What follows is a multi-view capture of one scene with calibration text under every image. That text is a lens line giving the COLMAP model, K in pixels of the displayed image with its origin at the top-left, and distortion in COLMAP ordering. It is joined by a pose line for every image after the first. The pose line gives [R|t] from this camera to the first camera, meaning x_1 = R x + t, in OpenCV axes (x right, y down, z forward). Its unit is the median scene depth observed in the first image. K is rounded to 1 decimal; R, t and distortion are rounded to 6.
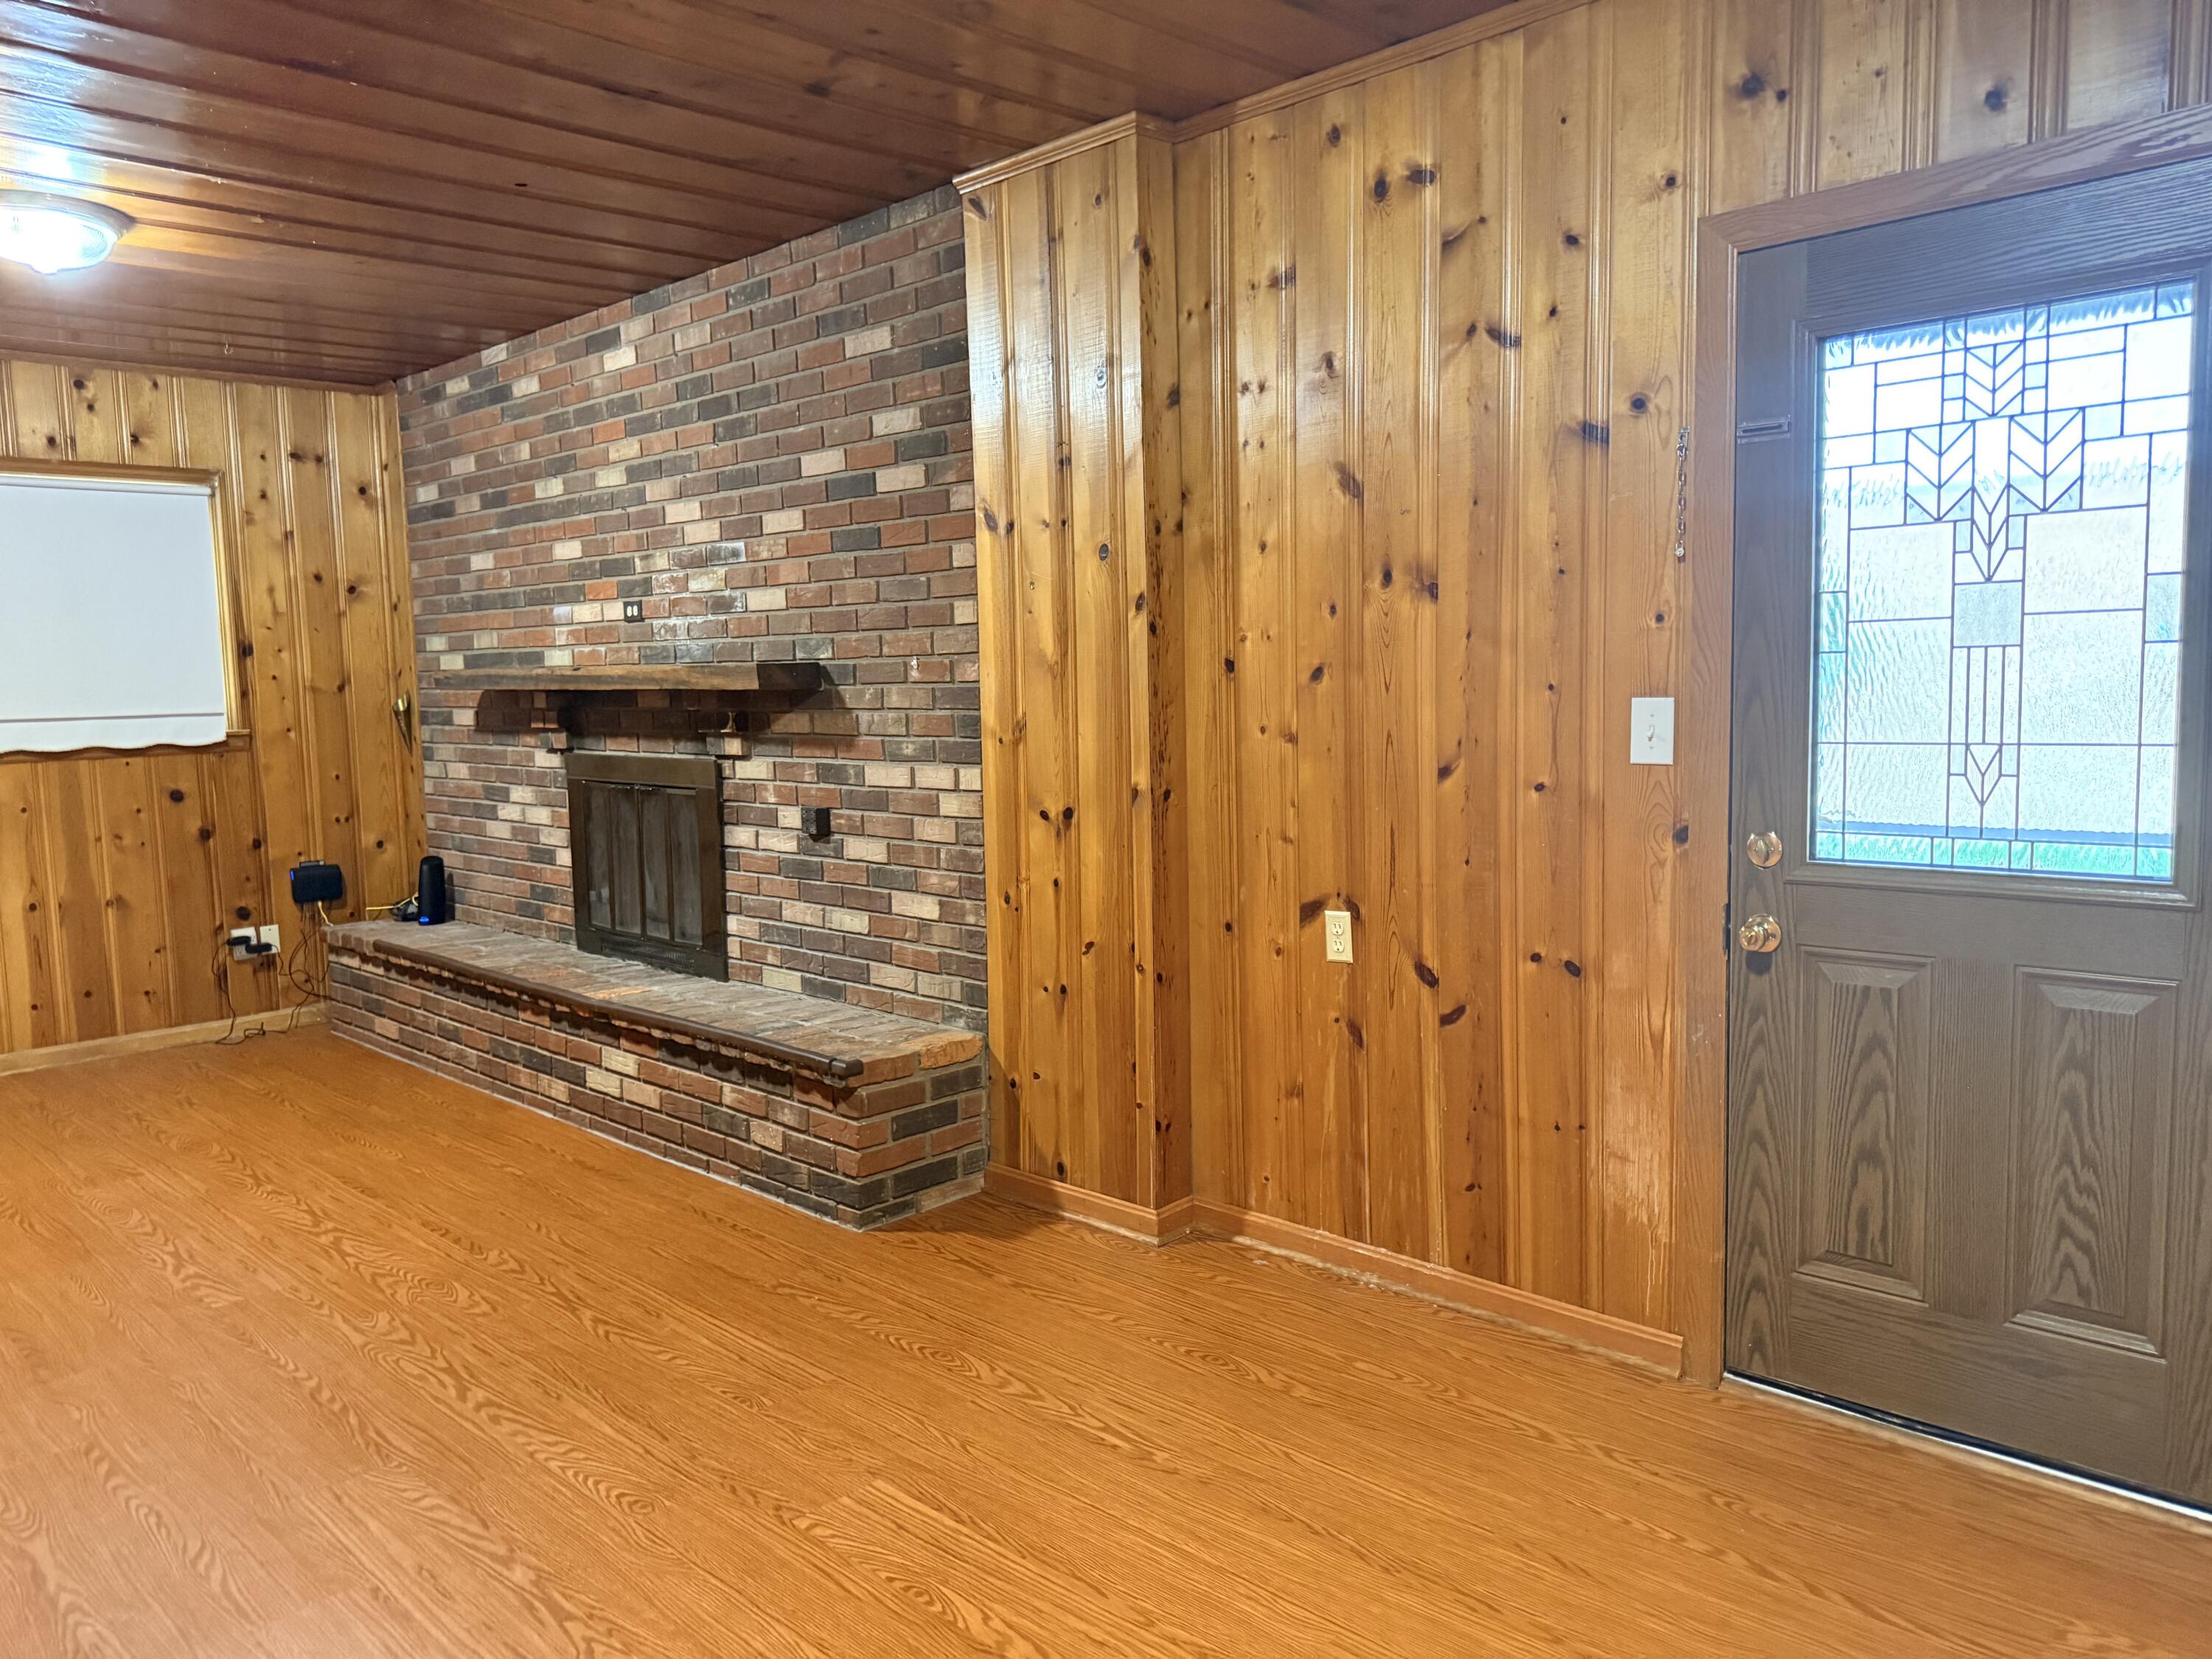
lens RADIAL K [[1571.1, 0, 1106.0], [0, 1571.1, 829.5], [0, 0, 1]] dist [0.190917, -0.378715]
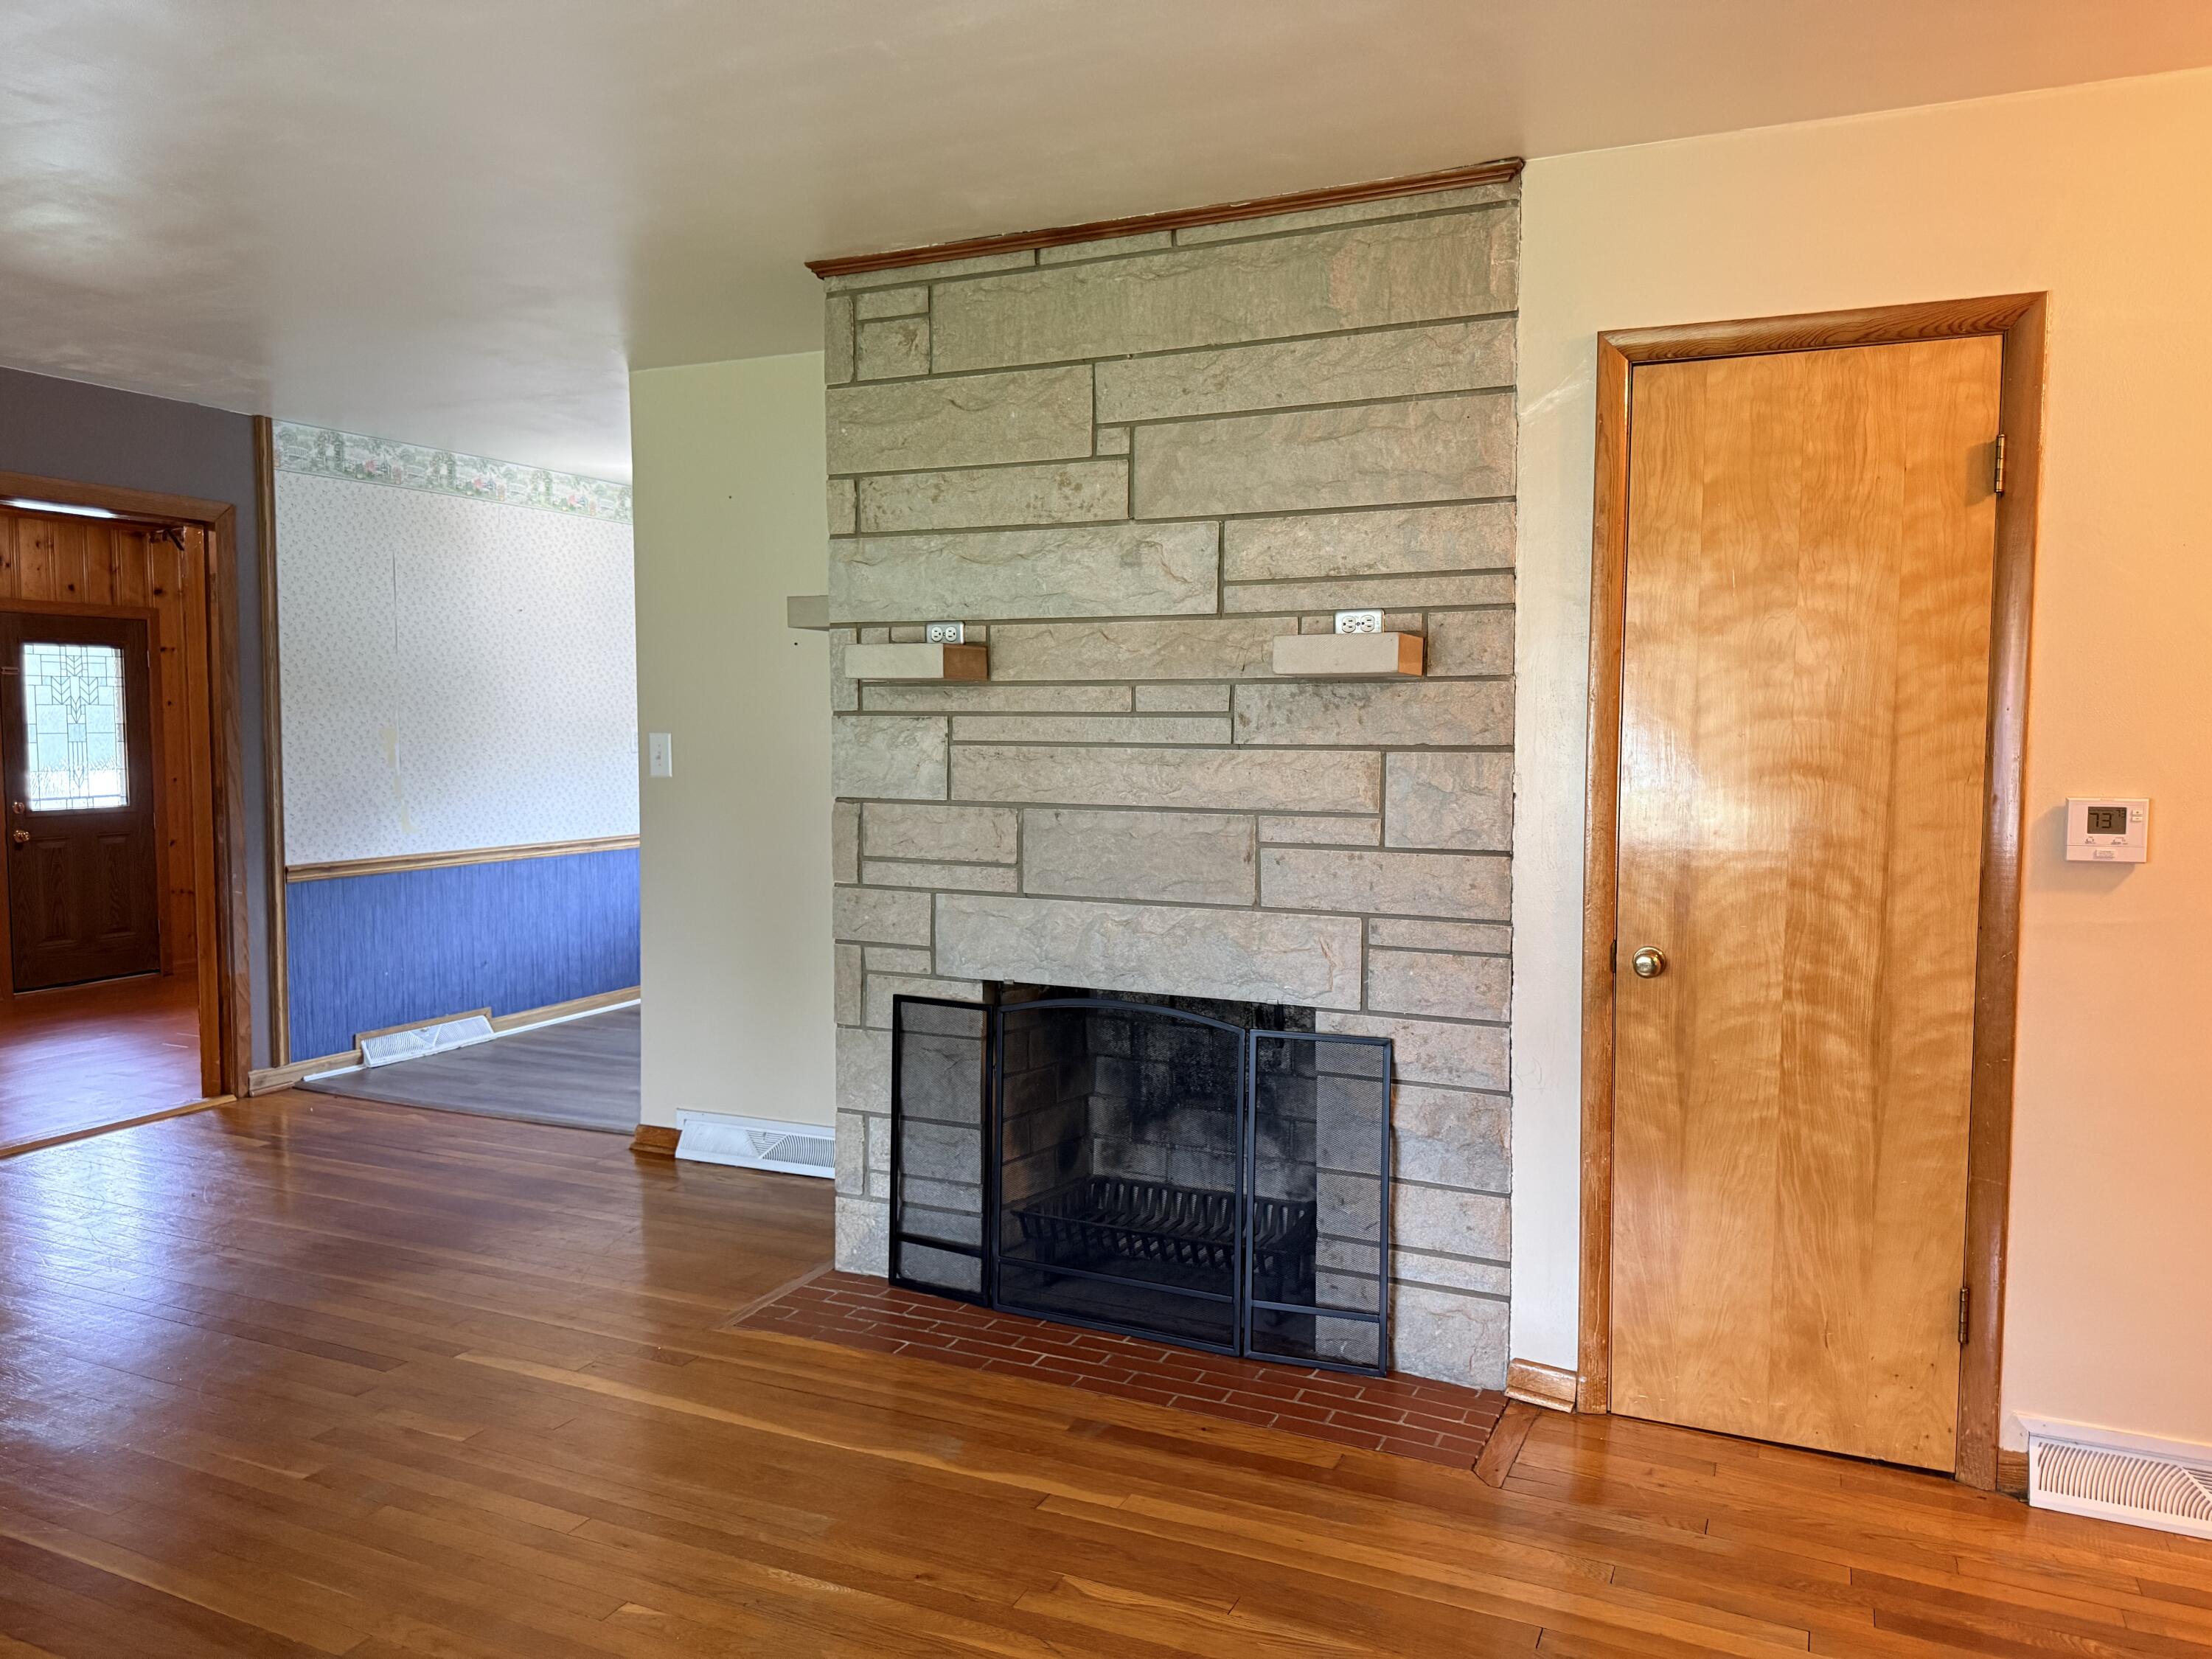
lens RADIAL K [[1571.1, 0, 1106.0], [0, 1571.1, 829.5], [0, 0, 1]] dist [0.190917, -0.378715]
pose [[-0.335386, -0.037760, 0.941324, -1.680040], [0.096800, 0.992526, 0.074303, 0.015474], [-0.937094, 0.116041, -0.329224, 0.040188]]
